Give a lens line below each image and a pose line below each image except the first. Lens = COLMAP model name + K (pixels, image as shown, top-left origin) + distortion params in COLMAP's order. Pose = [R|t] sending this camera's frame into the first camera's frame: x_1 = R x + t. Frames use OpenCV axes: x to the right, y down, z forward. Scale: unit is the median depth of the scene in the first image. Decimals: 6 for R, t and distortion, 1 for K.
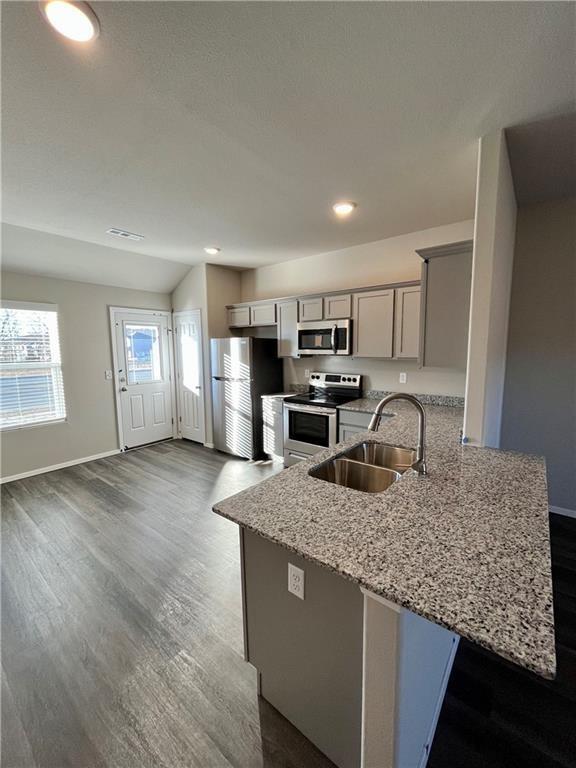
lens RADIAL K [[312.6, 0, 282.9], [0, 312.6, 381.6], [0, 0, 1]] dist [-0.004648, 0.000138]
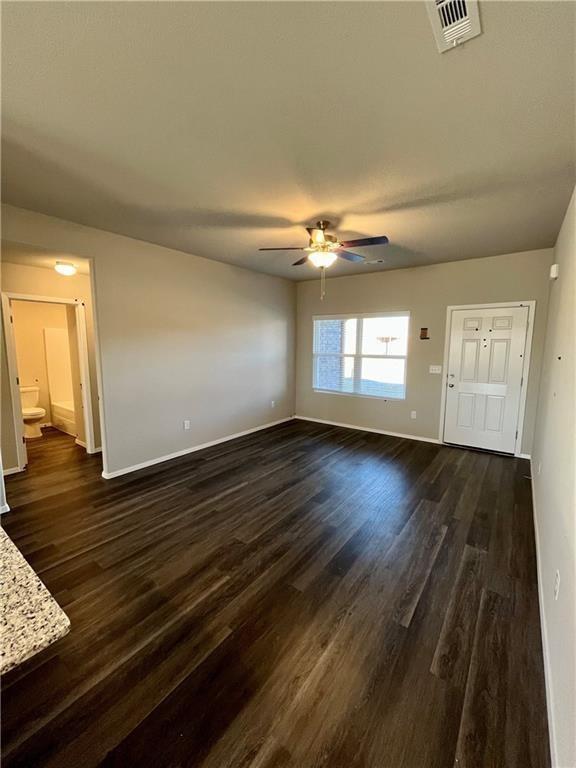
lens RADIAL K [[312.6, 0, 285.3], [0, 312.6, 385.0], [0, 0, 1]] dist [-0.004648, 0.000138]
pose [[-0.038999, -0.116967, 0.992370, -0.095571], [0.105225, 0.987123, 0.120483, -0.011073], [-0.993683, 0.109121, -0.026189, 0.042302]]
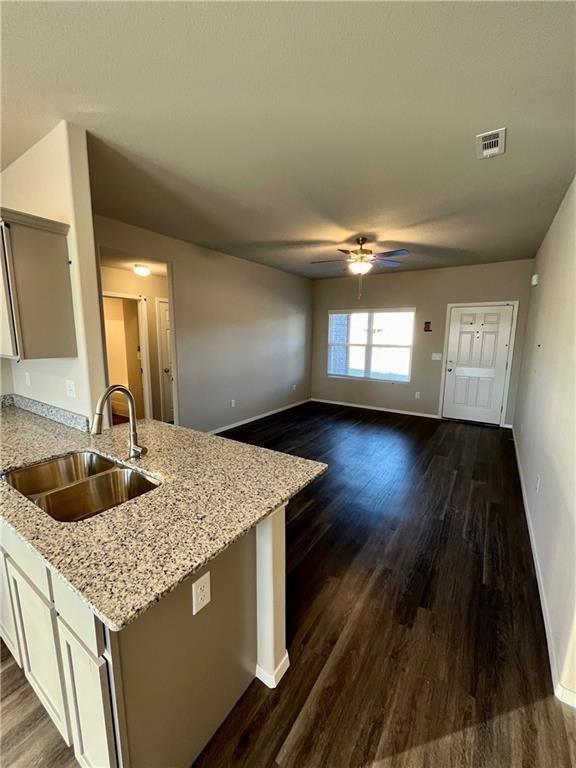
lens RADIAL K [[312.6, 0, 285.6], [0, 312.6, 385.6], [0, 0, 1]] dist [-0.004648, 0.000138]
pose [[-0.093999, -0.146377, 0.984753, -0.618644], [0.101365, 0.982585, 0.155730, -0.058741], [-0.990399, 0.114458, -0.077525, 0.589729]]
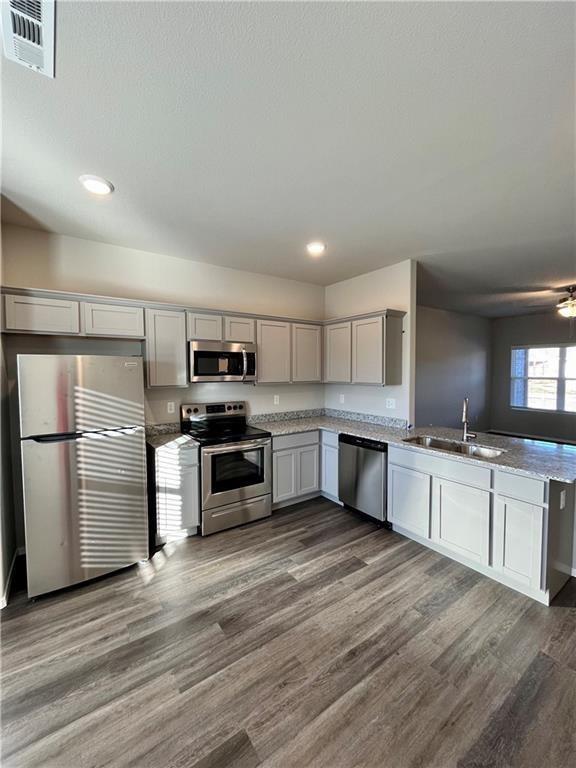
lens RADIAL K [[312.6, 0, 285.5], [0, 312.6, 384.8], [0, 0, 1]] dist [-0.004648, 0.000138]
pose [[0.276567, -0.032383, 0.960449, -1.666490], [0.107529, 0.994199, 0.002557, -0.157036], [-0.954960, 0.102569, 0.278444, 1.545684]]
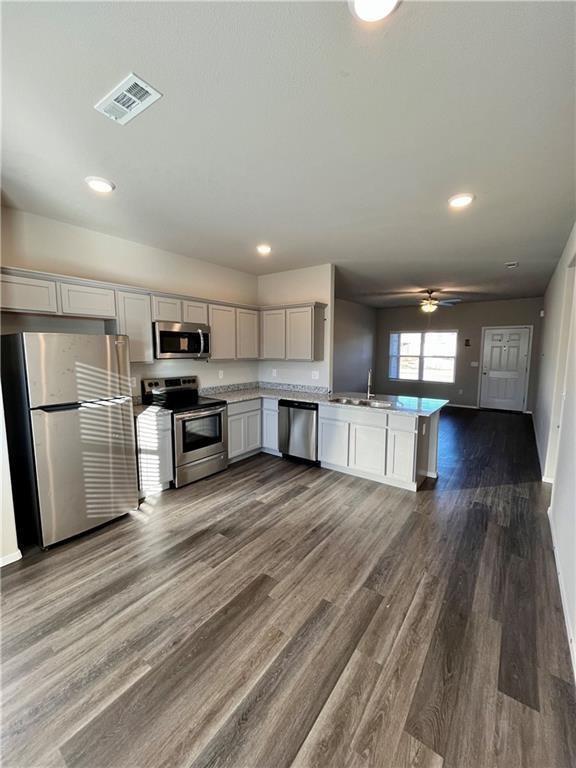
lens RADIAL K [[312.6, 0, 284.6], [0, 312.6, 385.5], [0, 0, 1]] dist [-0.004648, 0.000138]
pose [[-0.038009, -0.103199, 0.993934, -2.226141], [0.107778, 0.988427, 0.106749, -0.185104], [-0.993448, 0.111181, -0.026446, 1.853152]]
